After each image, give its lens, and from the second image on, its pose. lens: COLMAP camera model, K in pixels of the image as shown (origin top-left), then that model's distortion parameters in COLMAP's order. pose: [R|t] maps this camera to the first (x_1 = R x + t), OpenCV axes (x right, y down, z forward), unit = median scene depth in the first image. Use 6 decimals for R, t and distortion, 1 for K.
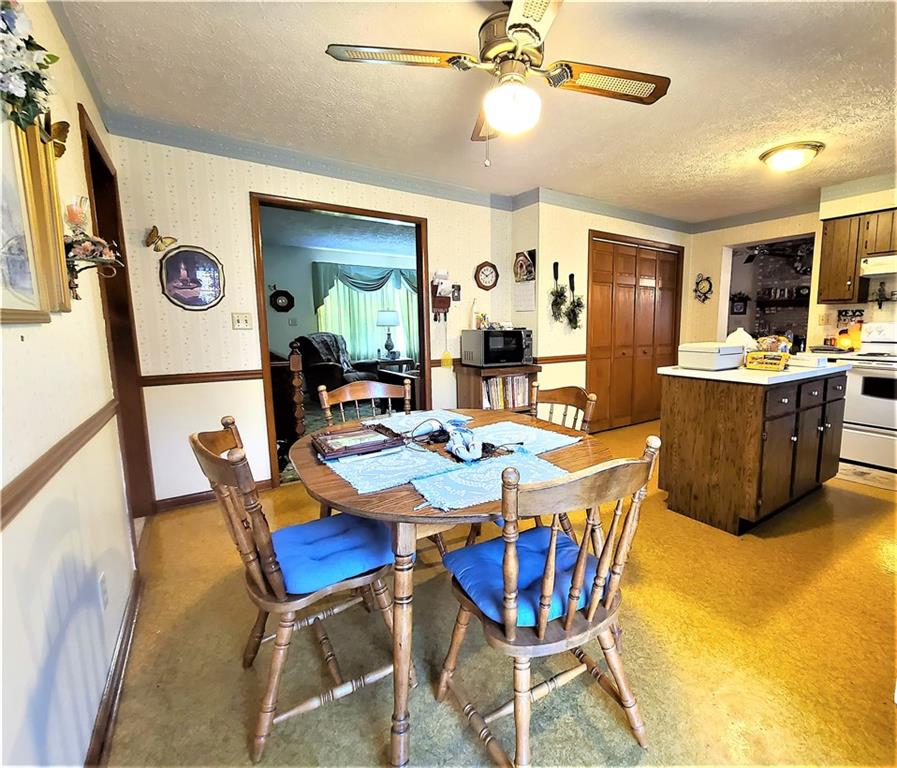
lens RADIAL K [[423.8, 0, 519.4], [0, 423.8, 377.7], [0, 0, 1]] dist [-0.000607, -0.000042]
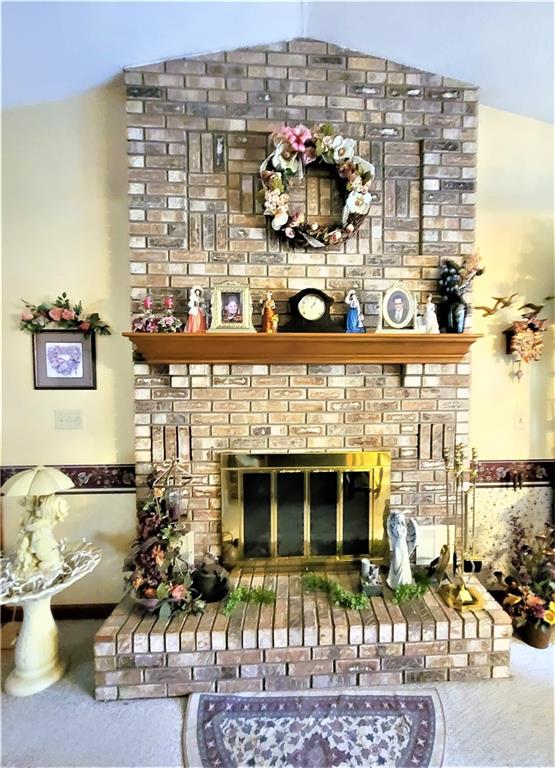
lens RADIAL K [[342.2, 0, 314.0], [0, 342.2, 387.5], [0, 0, 1]] dist [-0.000901, -0.000057]
pose [[0.559777, -0.045248, 0.827407, 1.043340], [0.104212, 0.994424, -0.016122, -0.317426], [-0.822064, 0.095251, 0.561371, 1.852033]]
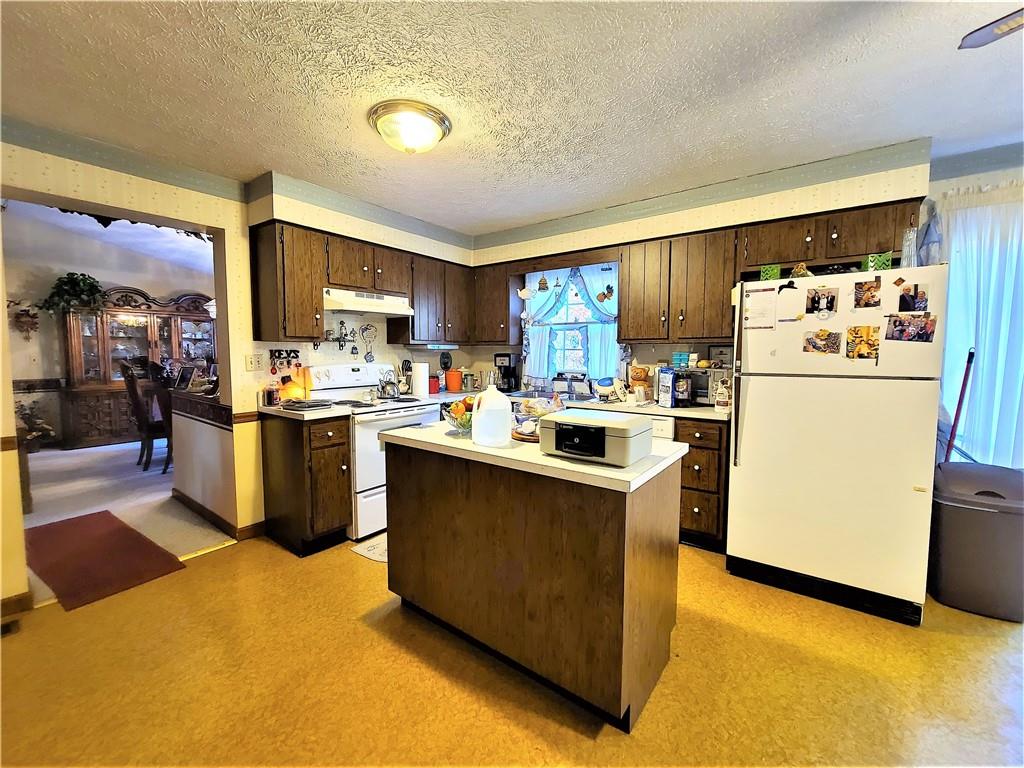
lens RADIAL K [[422.0, 0, 506.2], [0, 422.0, 384.0], [0, 0, 1]] dist [-0.002743, -0.000262]
pose [[-0.272840, -0.070336, 0.959485, -0.051691], [0.118482, 0.987275, 0.106065, -0.131277], [-0.954736, 0.142621, -0.261035, 0.813901]]
